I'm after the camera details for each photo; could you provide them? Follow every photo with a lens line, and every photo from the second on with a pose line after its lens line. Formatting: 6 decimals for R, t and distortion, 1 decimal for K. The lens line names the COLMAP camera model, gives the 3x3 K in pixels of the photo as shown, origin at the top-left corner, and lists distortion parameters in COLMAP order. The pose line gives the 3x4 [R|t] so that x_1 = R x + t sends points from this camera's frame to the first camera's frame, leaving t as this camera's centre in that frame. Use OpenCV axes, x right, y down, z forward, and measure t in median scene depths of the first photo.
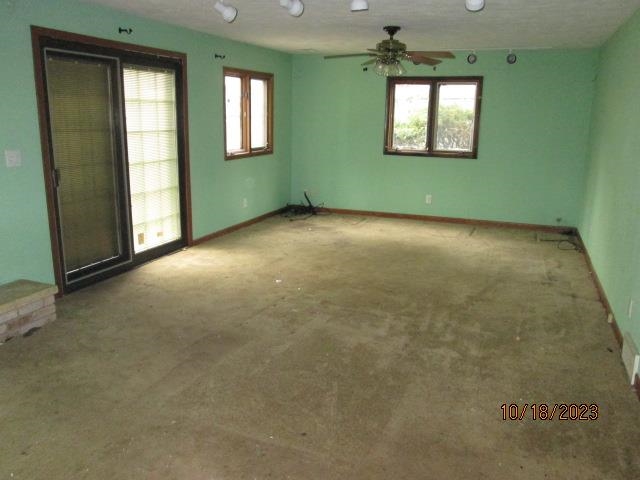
lens RADIAL K [[538.0, 0, 320.0], [0, 538.0, 240.0], [0, 0, 1]] dist [-0.033788, -0.005418]
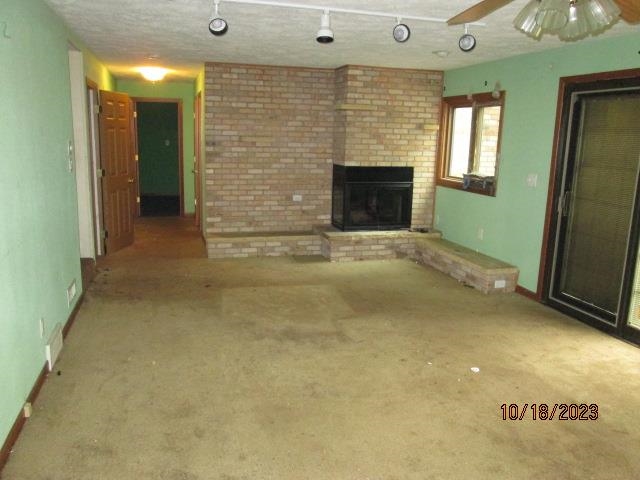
lens RADIAL K [[538.0, 0, 320.0], [0, 538.0, 240.0], [0, 0, 1]] dist [-0.033788, -0.005418]
pose [[-0.801575, 0.077572, -0.592841, 0.580131], [-0.173897, 0.918435, 0.355299, -0.348327], [0.572047, 0.387892, -0.722705, 1.496545]]
